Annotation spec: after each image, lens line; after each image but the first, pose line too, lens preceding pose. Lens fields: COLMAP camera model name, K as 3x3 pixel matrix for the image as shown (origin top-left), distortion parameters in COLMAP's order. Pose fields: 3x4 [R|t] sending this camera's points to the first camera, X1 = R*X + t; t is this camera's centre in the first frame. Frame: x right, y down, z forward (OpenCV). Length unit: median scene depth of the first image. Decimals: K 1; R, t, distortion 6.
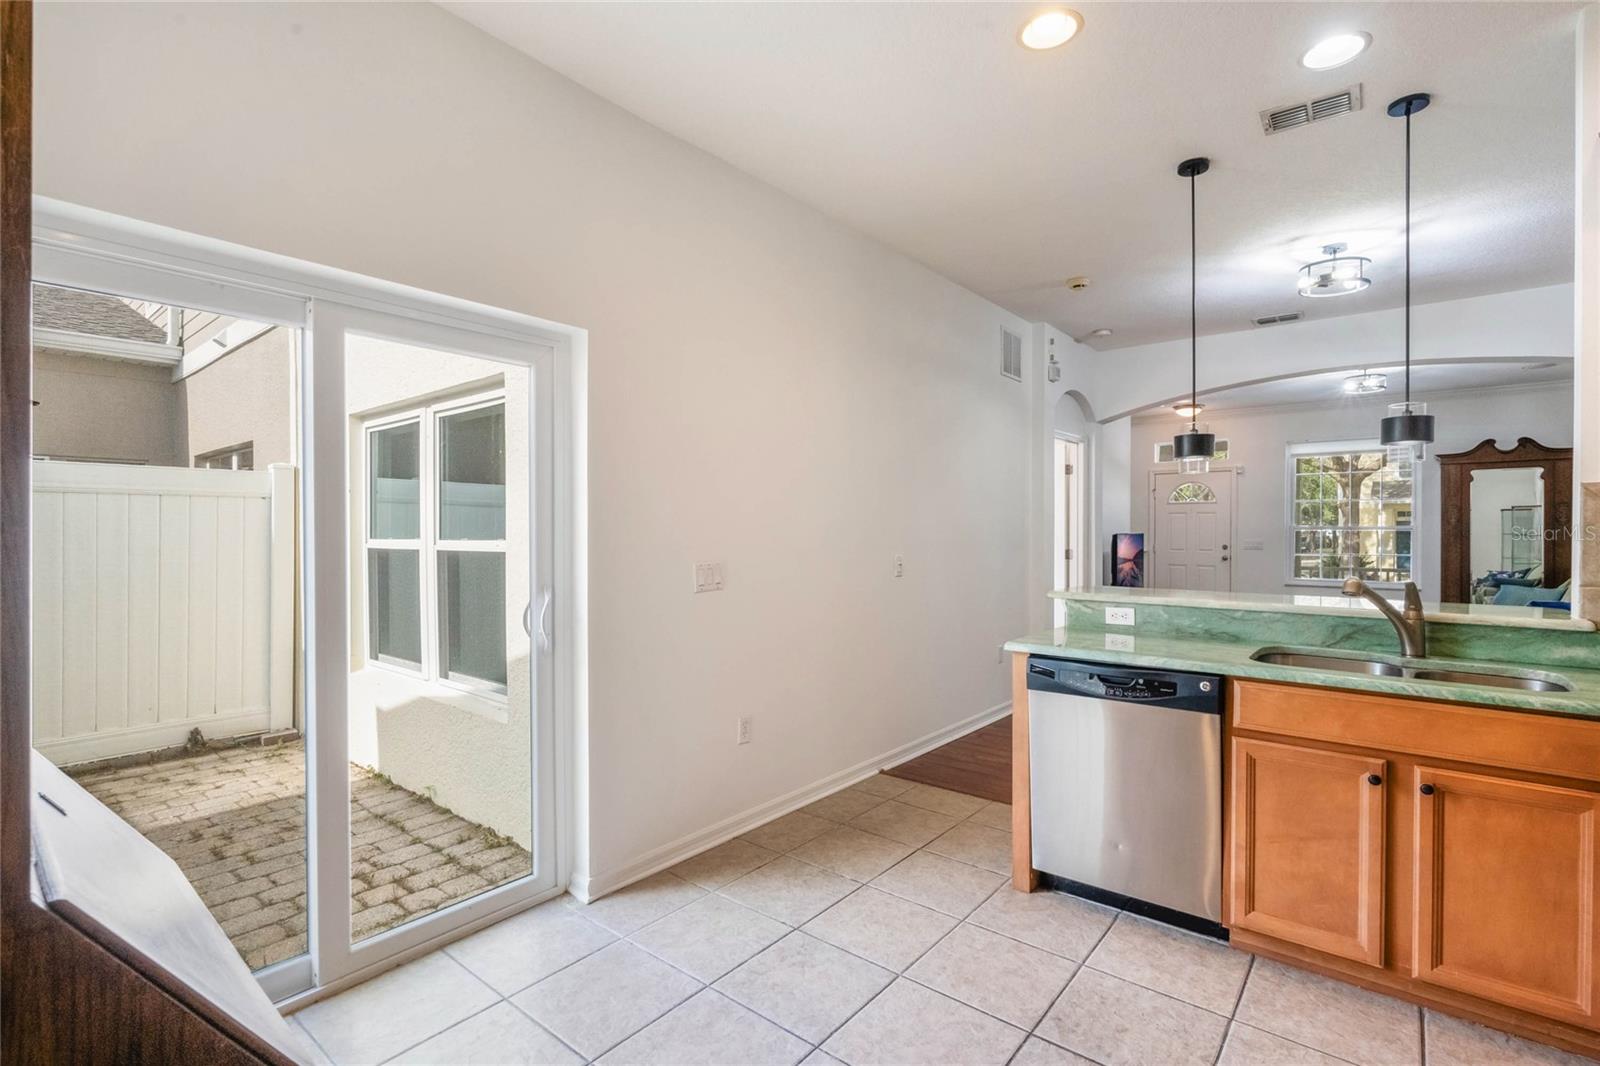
lens RADIAL K [[741.3, 0, 806.6], [0, 741.3, 532.4], [0, 0, 1]] dist [-0.002497, 0.000128]
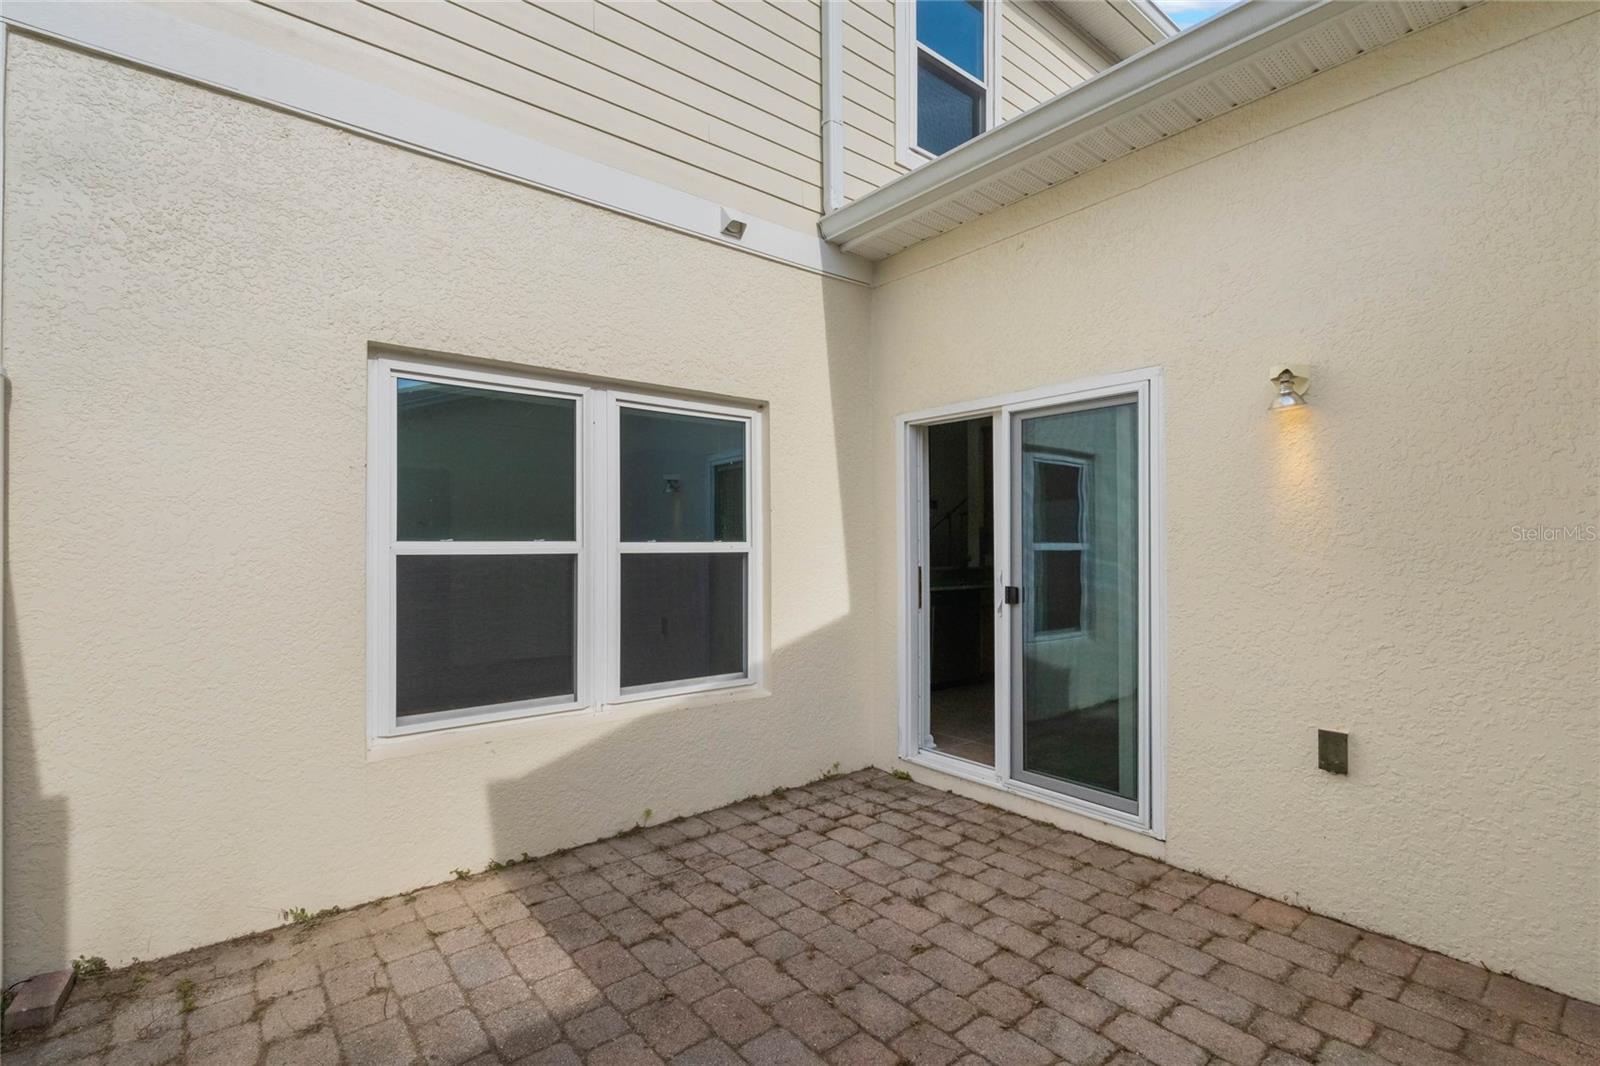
lens RADIAL K [[741.3, 0, 801.7], [0, 741.3, 529.4], [0, 0, 1]] dist [-0.002497, 0.000128]
pose [[0.213975, 0.010544, 0.976782, -1.392947], [0.003125, 0.999929, -0.011478, 0.008367], [-0.976834, 0.005508, 0.213927, 0.629798]]
